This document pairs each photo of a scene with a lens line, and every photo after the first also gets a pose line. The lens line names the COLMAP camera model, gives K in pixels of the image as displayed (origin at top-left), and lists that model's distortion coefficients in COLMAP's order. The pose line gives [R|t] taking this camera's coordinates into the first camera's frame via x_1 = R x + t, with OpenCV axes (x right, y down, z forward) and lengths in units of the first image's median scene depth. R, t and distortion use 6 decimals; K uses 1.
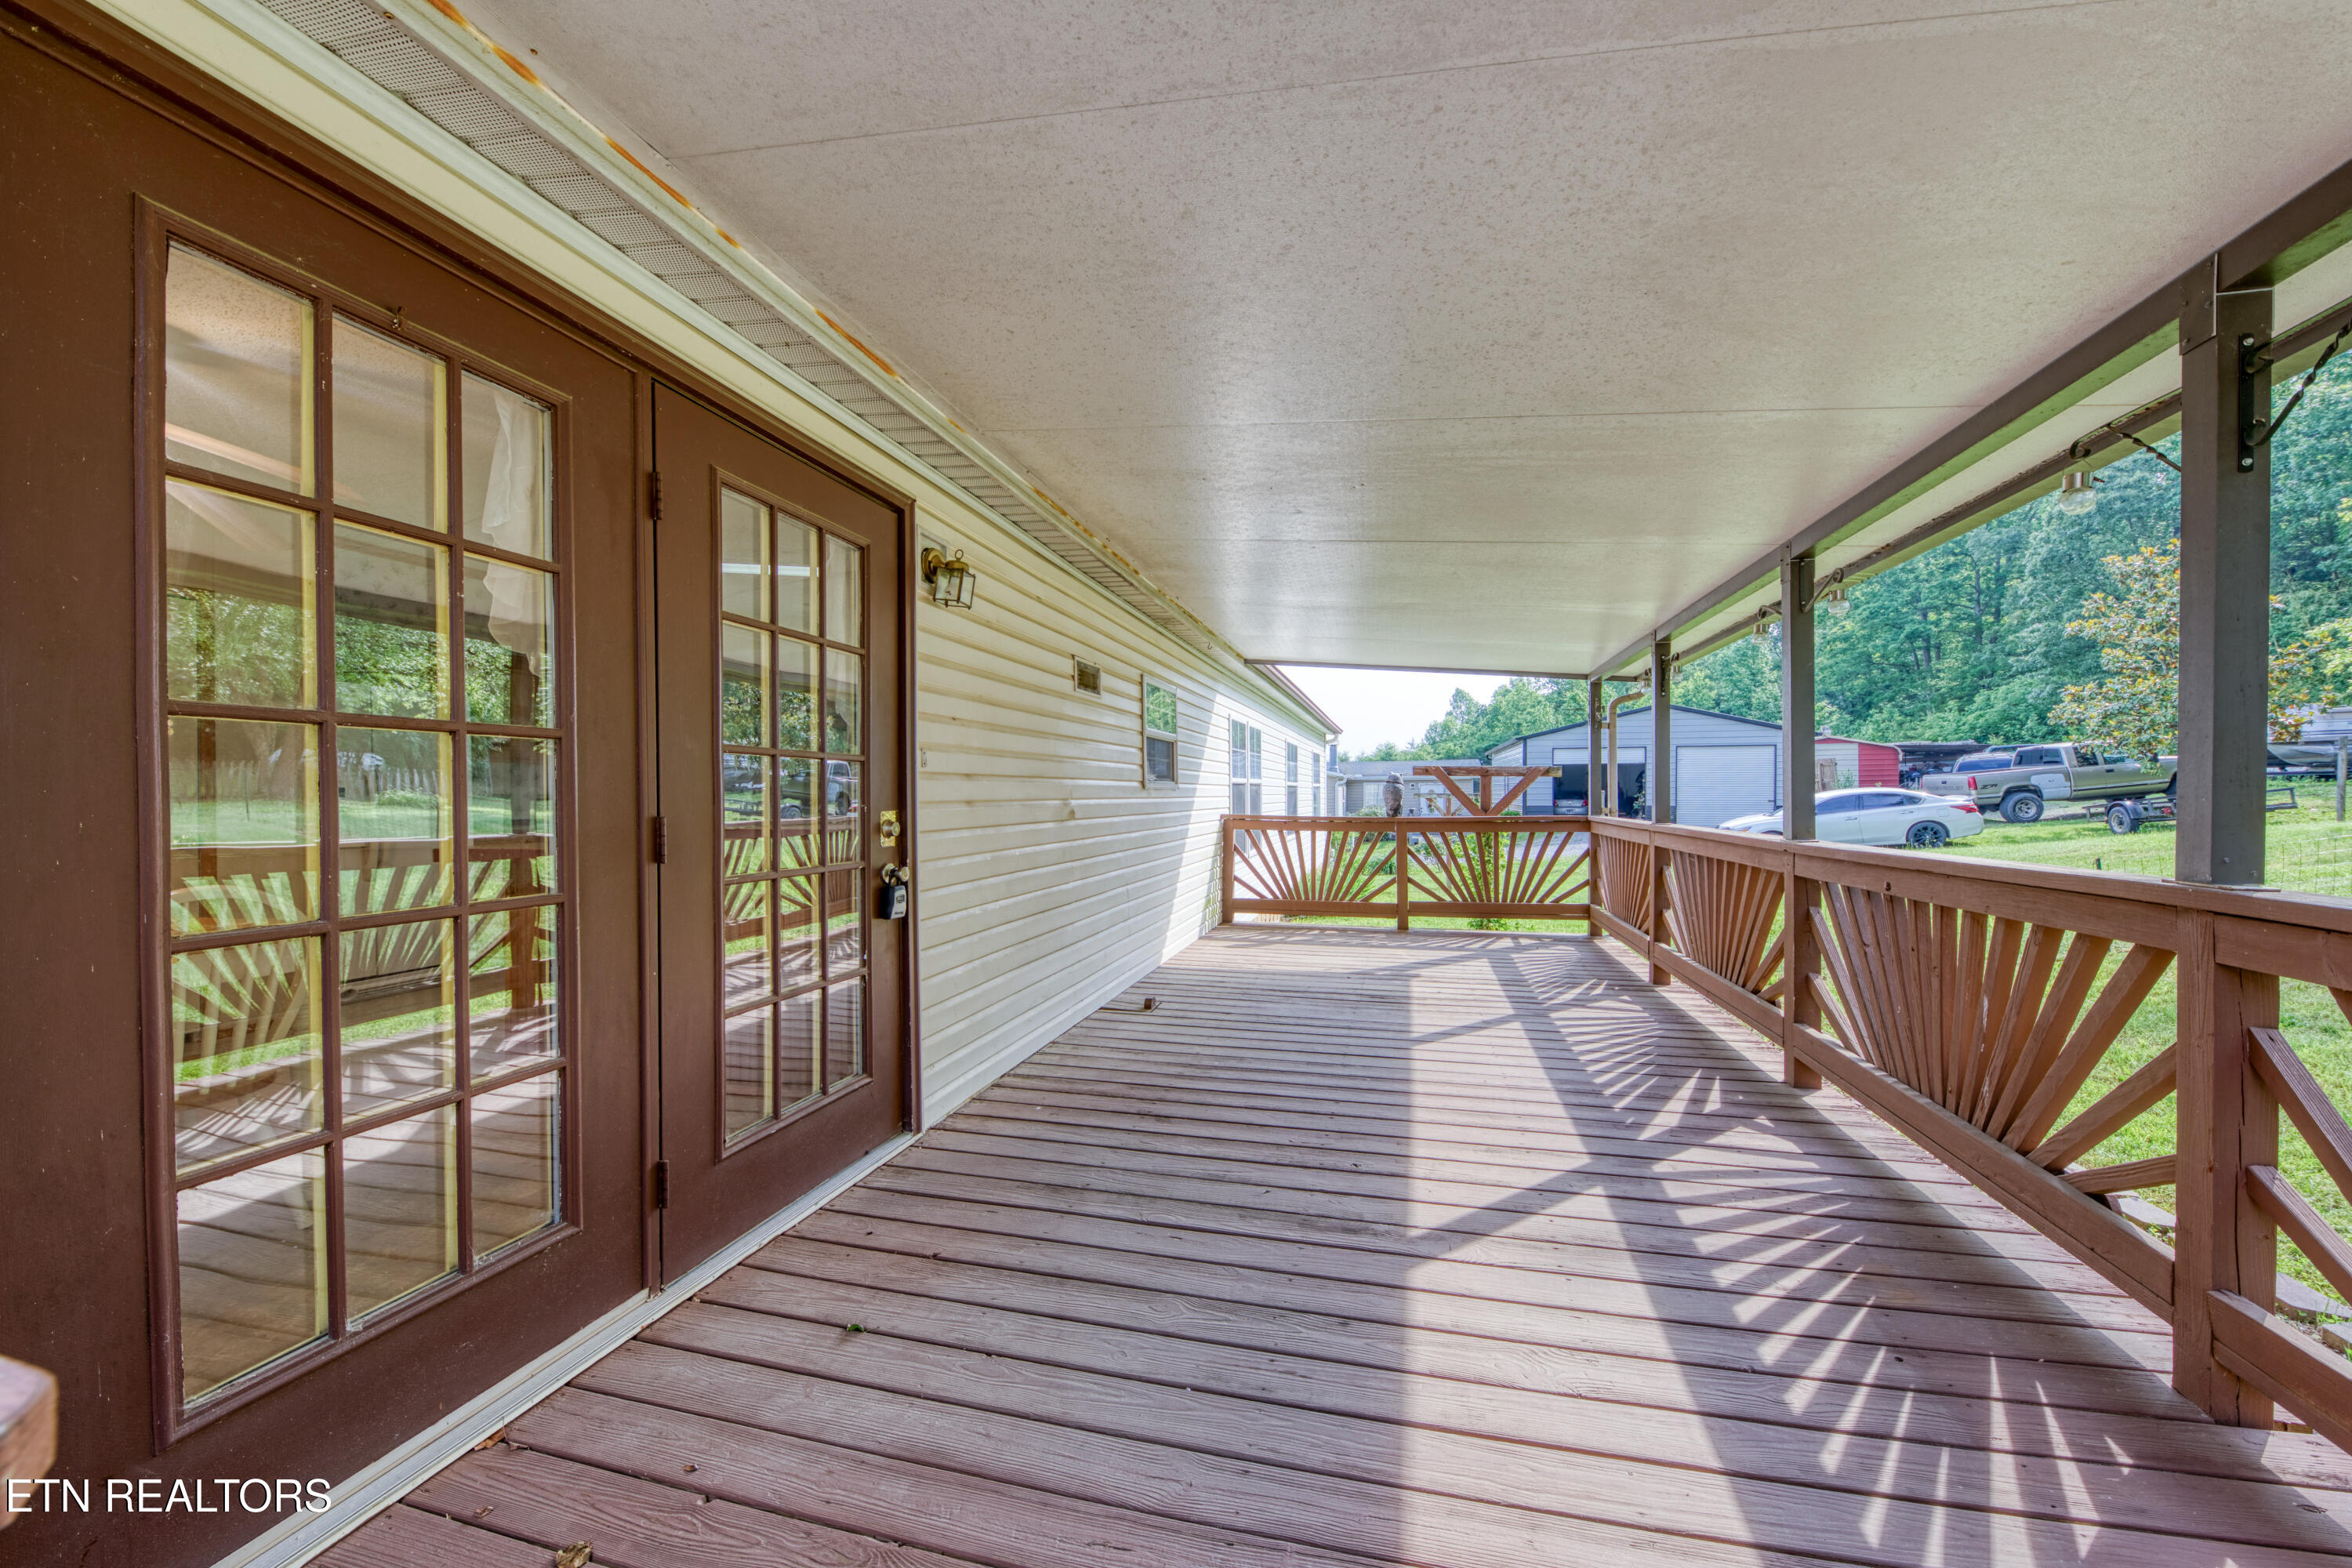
lens RADIAL K [[825.7, 0, 1185.3], [0, 825.7, 790.8], [0, 0, 1]] dist [0.007928, -0.000938]
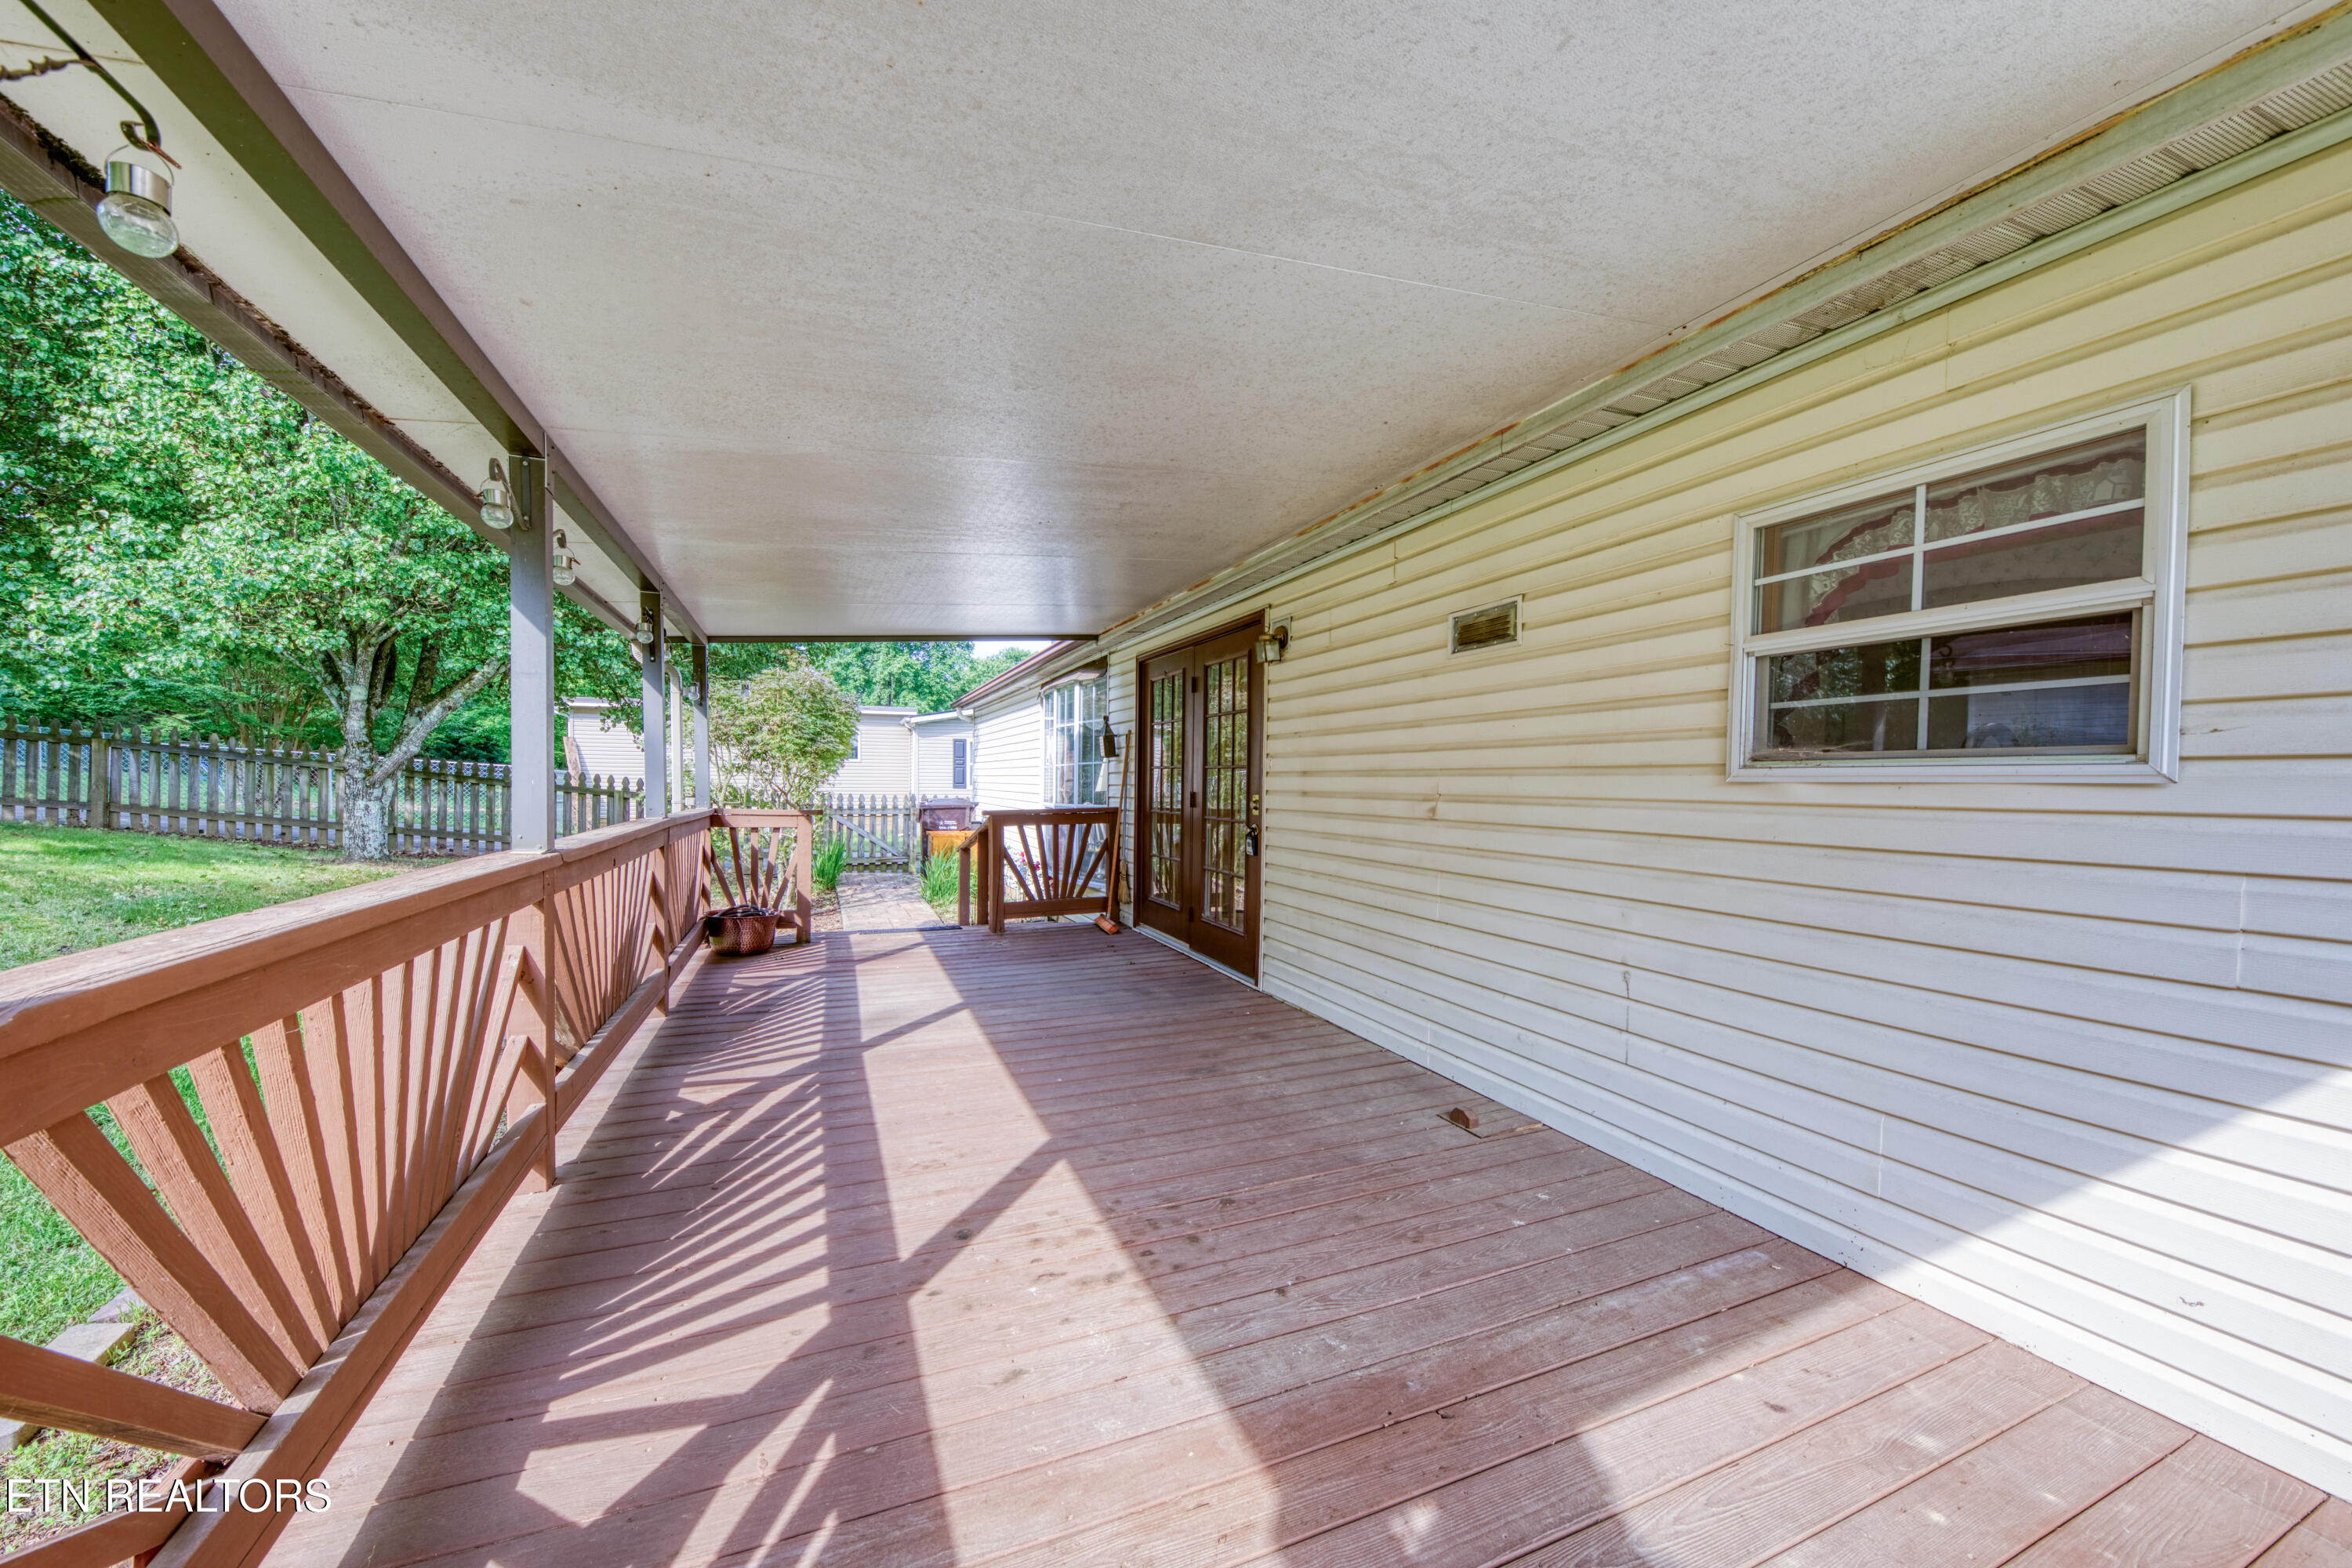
lens RADIAL K [[825.7, 0, 1164.5], [0, 825.7, 797.5], [0, 0, 1]] dist [0.007928, -0.000938]
pose [[-0.789501, 0.011857, -0.613635, 0.834547], [-0.001016, 0.999787, 0.020626, -0.006663], [0.613748, 0.016908, -0.789321, 2.142061]]
